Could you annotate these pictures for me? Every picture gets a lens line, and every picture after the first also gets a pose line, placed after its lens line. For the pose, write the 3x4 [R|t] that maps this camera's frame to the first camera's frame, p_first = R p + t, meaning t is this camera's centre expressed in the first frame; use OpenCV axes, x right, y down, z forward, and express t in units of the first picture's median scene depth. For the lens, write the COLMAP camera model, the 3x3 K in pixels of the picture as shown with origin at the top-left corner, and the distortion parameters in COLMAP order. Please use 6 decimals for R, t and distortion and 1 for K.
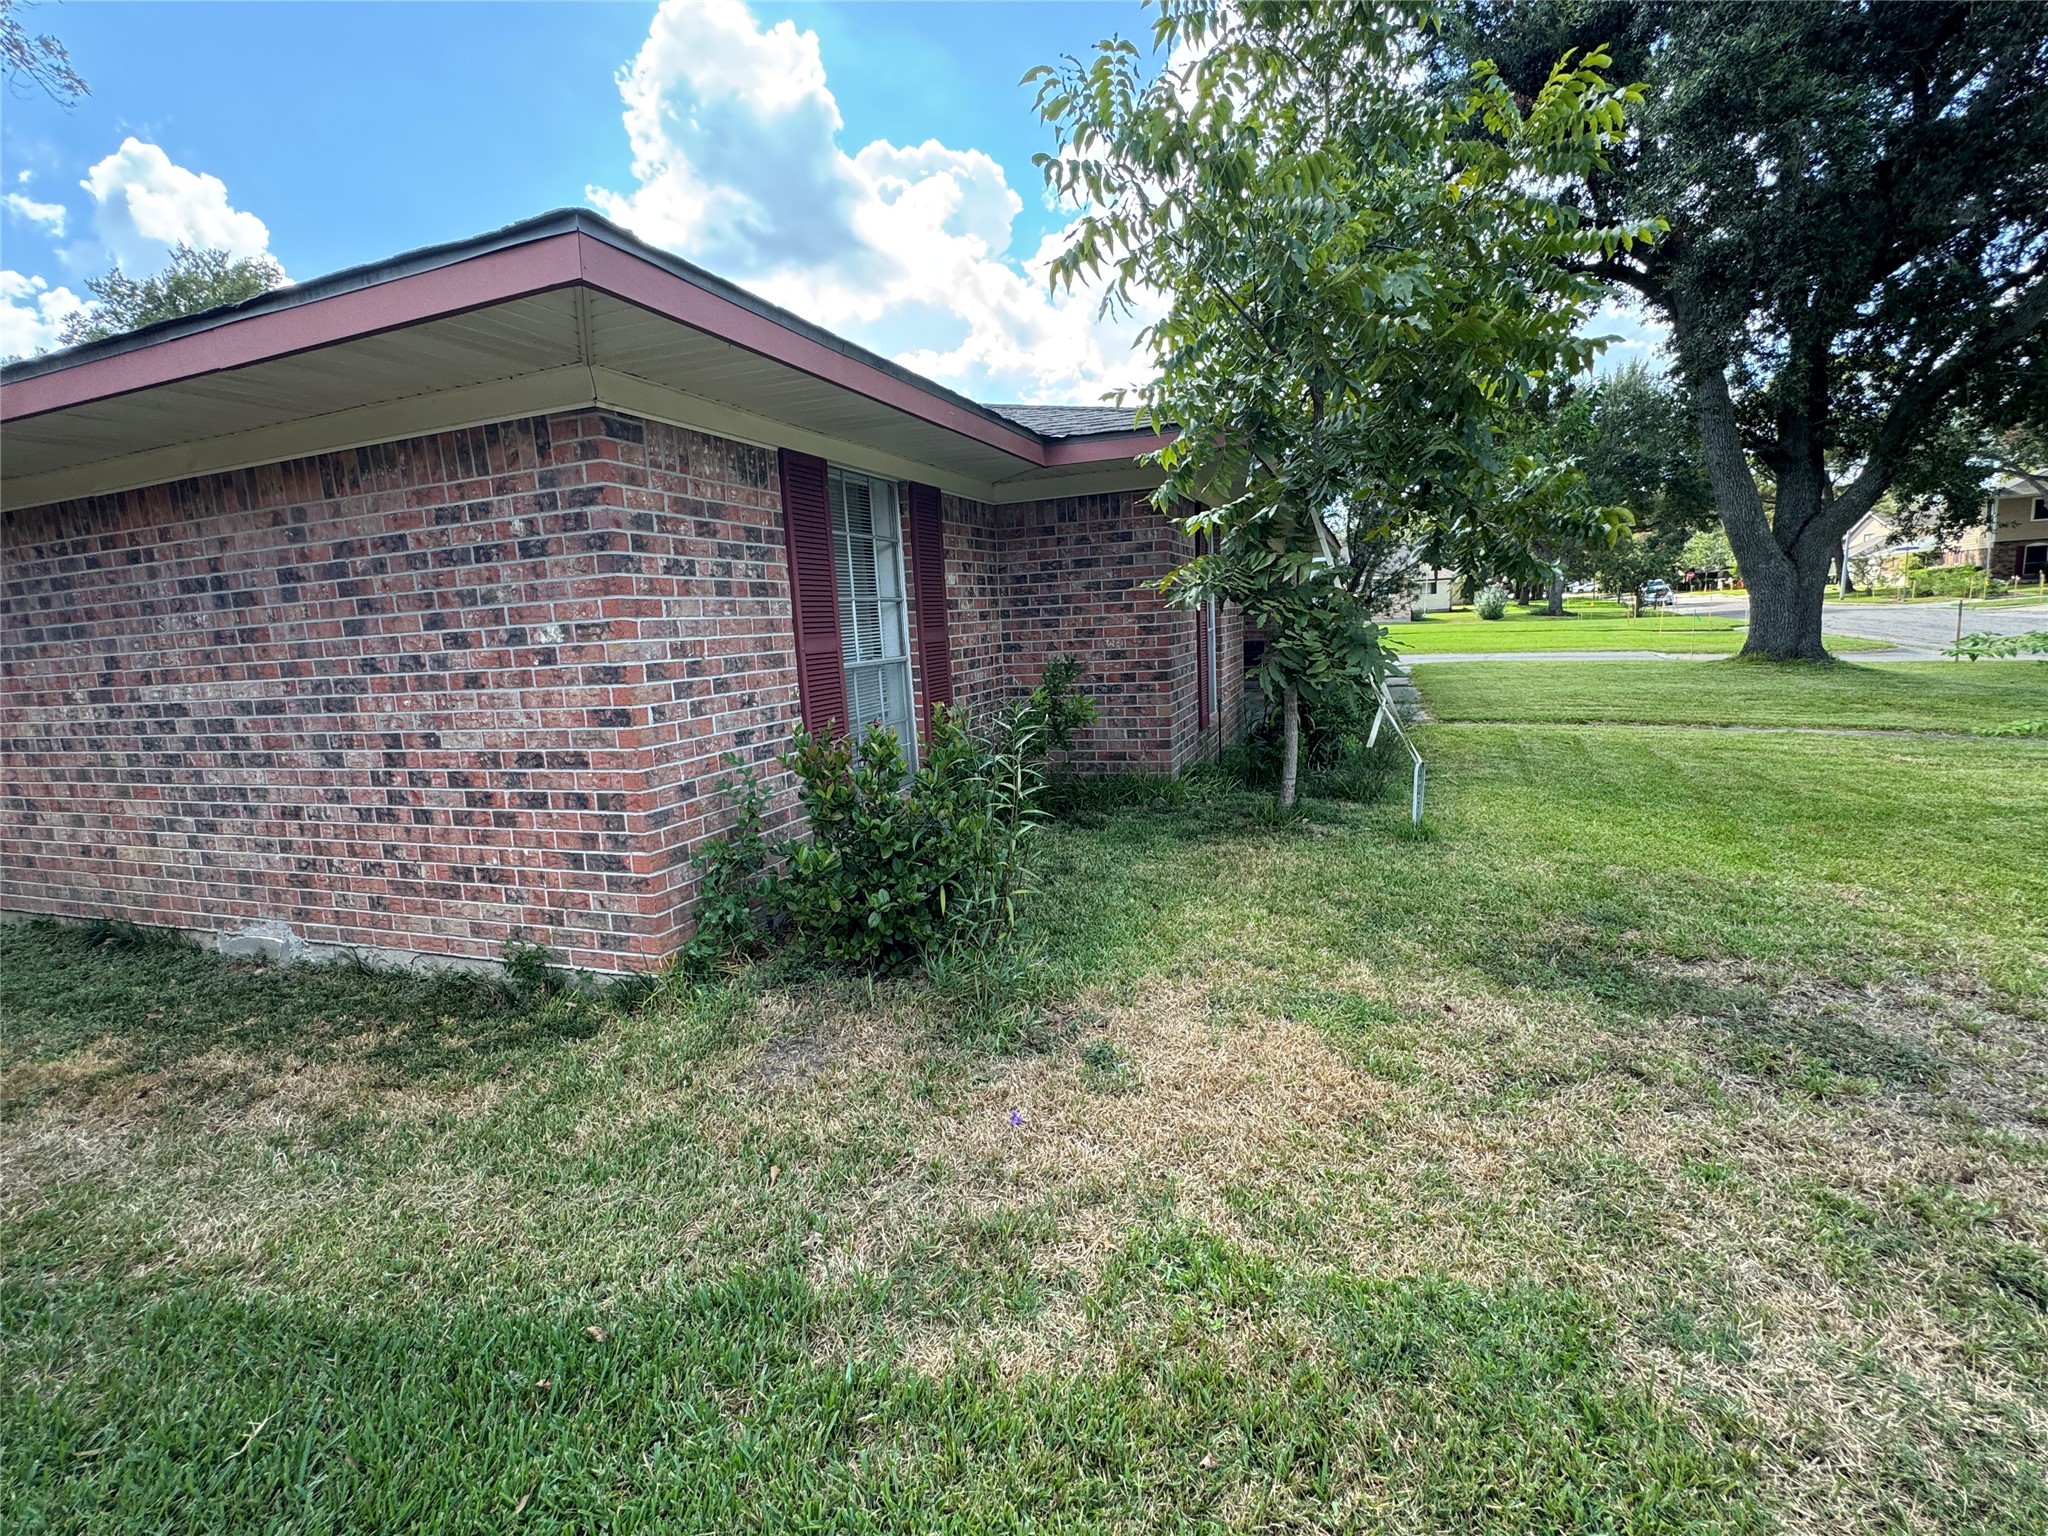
lens RADIAL K [[920.0, 0, 1017.8], [0, 920.0, 766.4], [0, 0, 1]] dist [-0.005004, 0.001981]
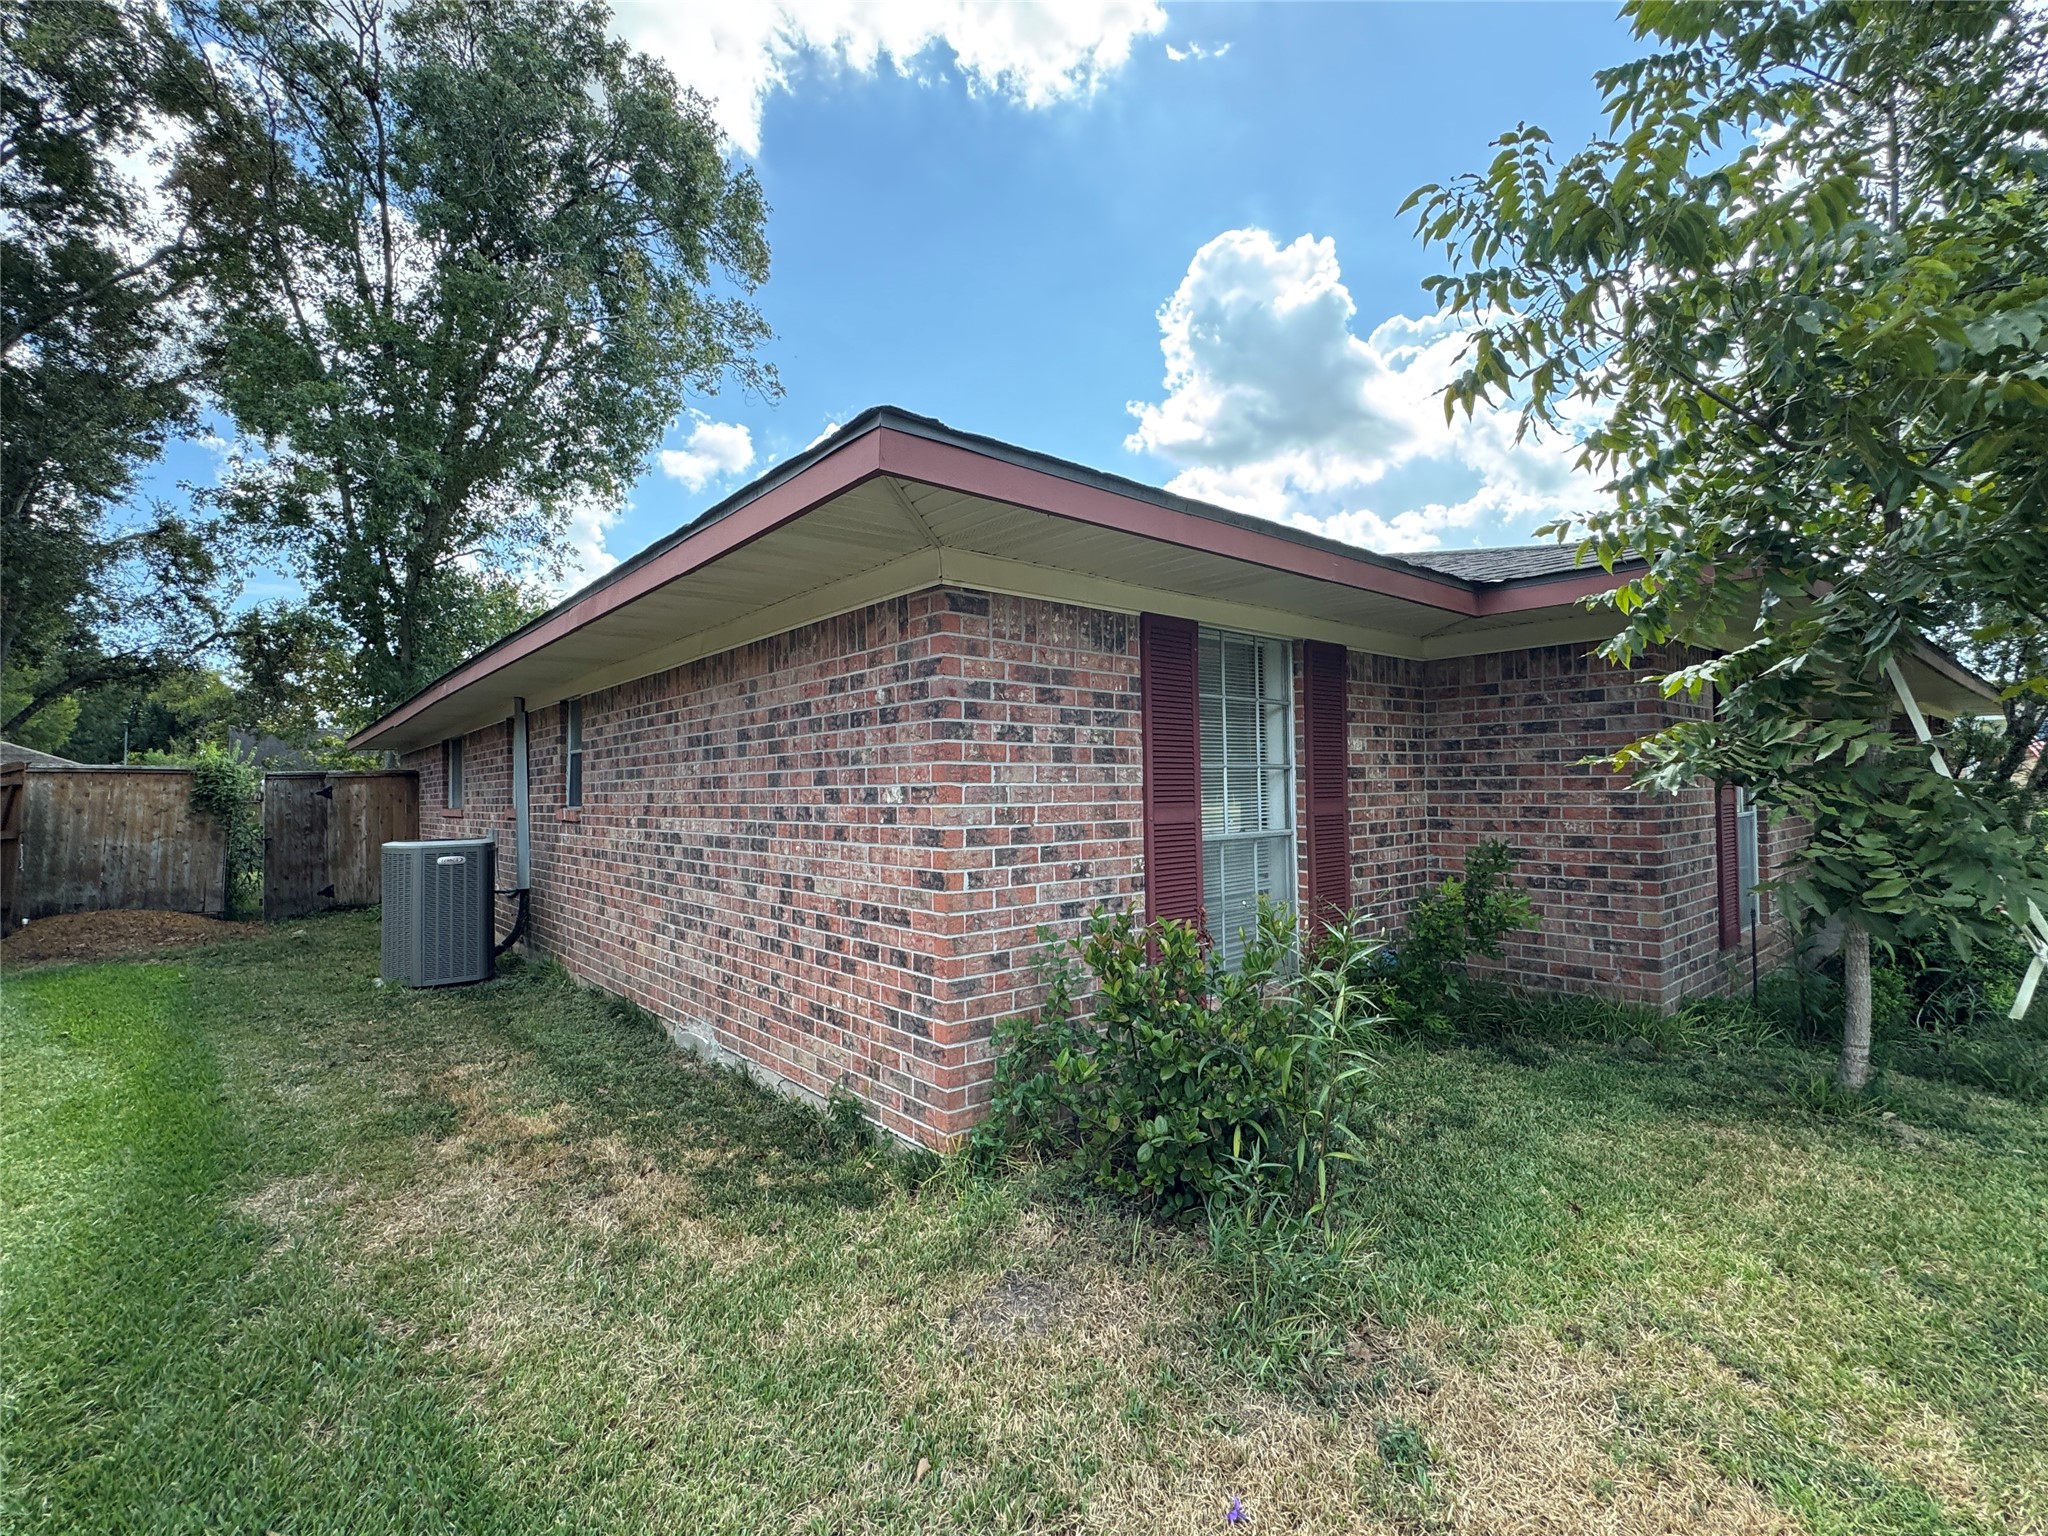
lens RADIAL K [[920.0, 0, 1026.0], [0, 920.0, 765.9], [0, 0, 1]] dist [-0.005004, 0.001981]
pose [[0.875363, 0.029604, -0.482559, 0.116531], [-0.108736, 0.984607, -0.136844, -0.043667], [0.471080, 0.172260, 0.865107, 0.138922]]
